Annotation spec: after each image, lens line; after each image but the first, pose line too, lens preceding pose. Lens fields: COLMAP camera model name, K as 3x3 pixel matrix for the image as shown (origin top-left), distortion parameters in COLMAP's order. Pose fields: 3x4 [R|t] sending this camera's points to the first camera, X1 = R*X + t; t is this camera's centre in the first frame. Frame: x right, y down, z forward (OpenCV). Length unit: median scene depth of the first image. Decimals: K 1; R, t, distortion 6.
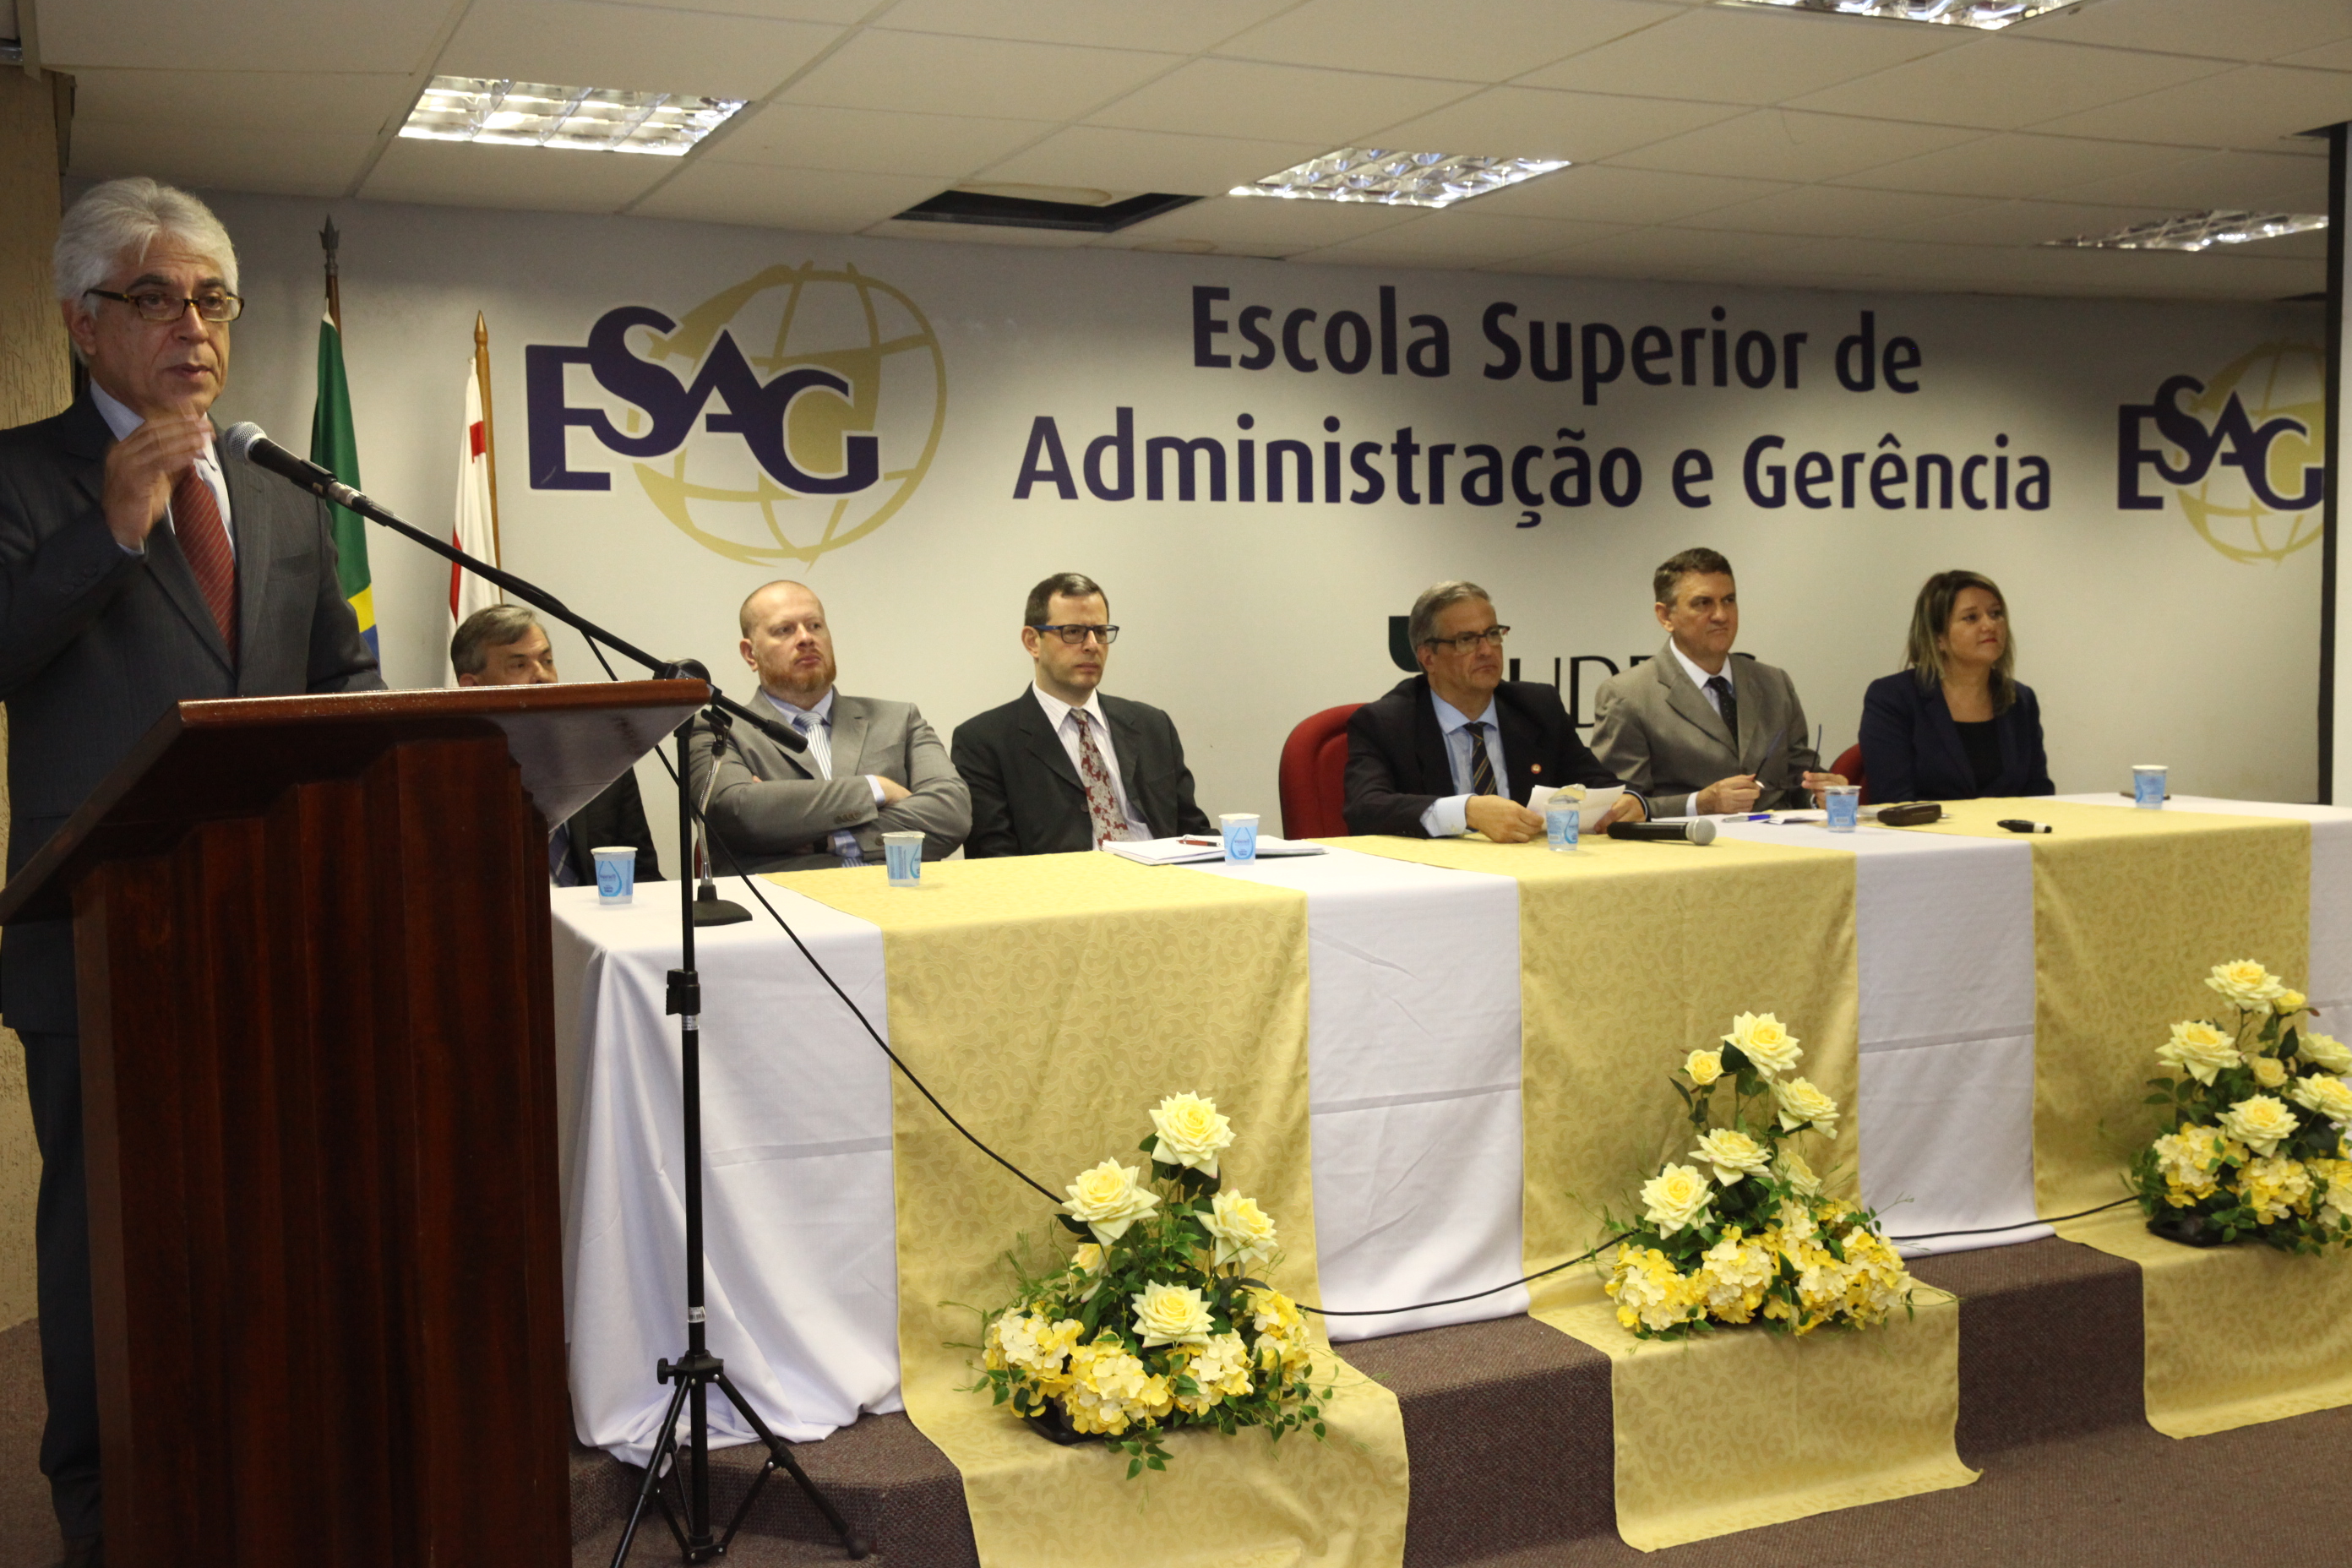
lens RADIAL K [[2387.8, 0, 1178.3], [0, 2387.8, 800.7], [0, 0, 1]] dist [0.021290, 0.000000]
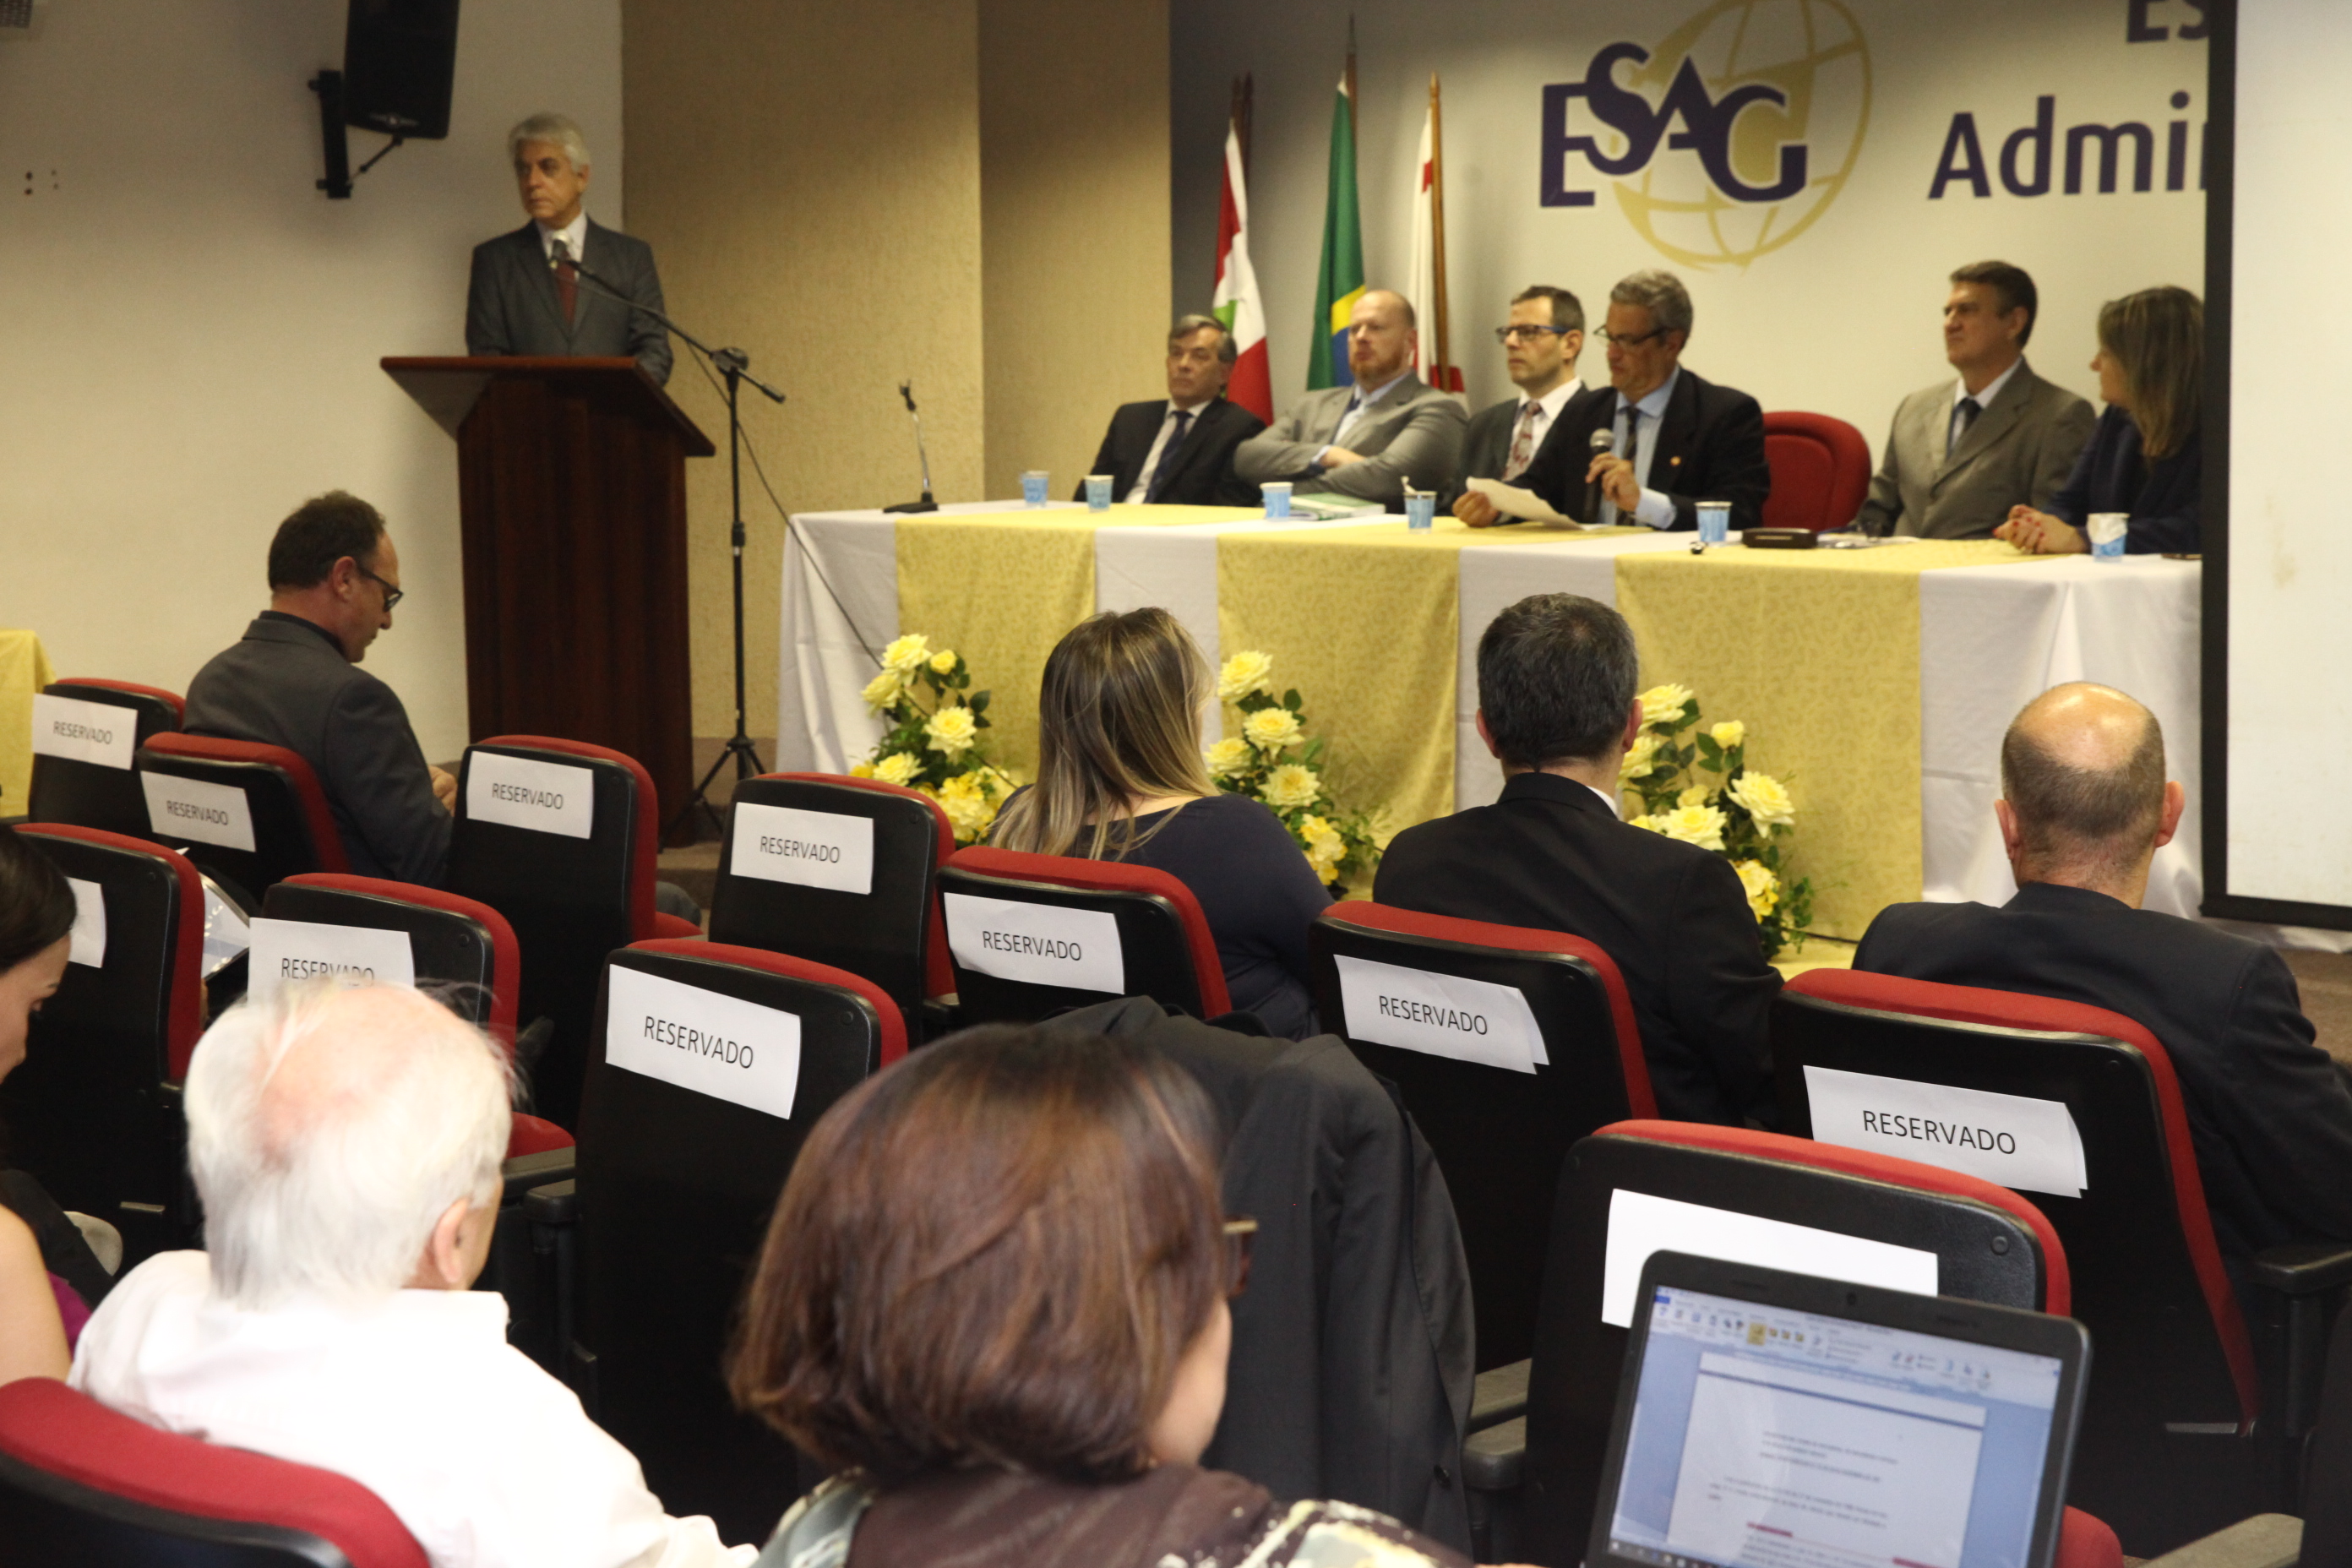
lens RADIAL K [[3692.1, 0, 1163.9], [0, 3692.1, 792.3], [0, 0, 1]] dist [0.152456, 0.000000]
pose [[0.341351, 0.135620, -0.930100, 1.736284], [-0.074051, 0.990341, 0.117226, -0.054138], [0.937014, 0.028859, 0.348097, 0.227349]]
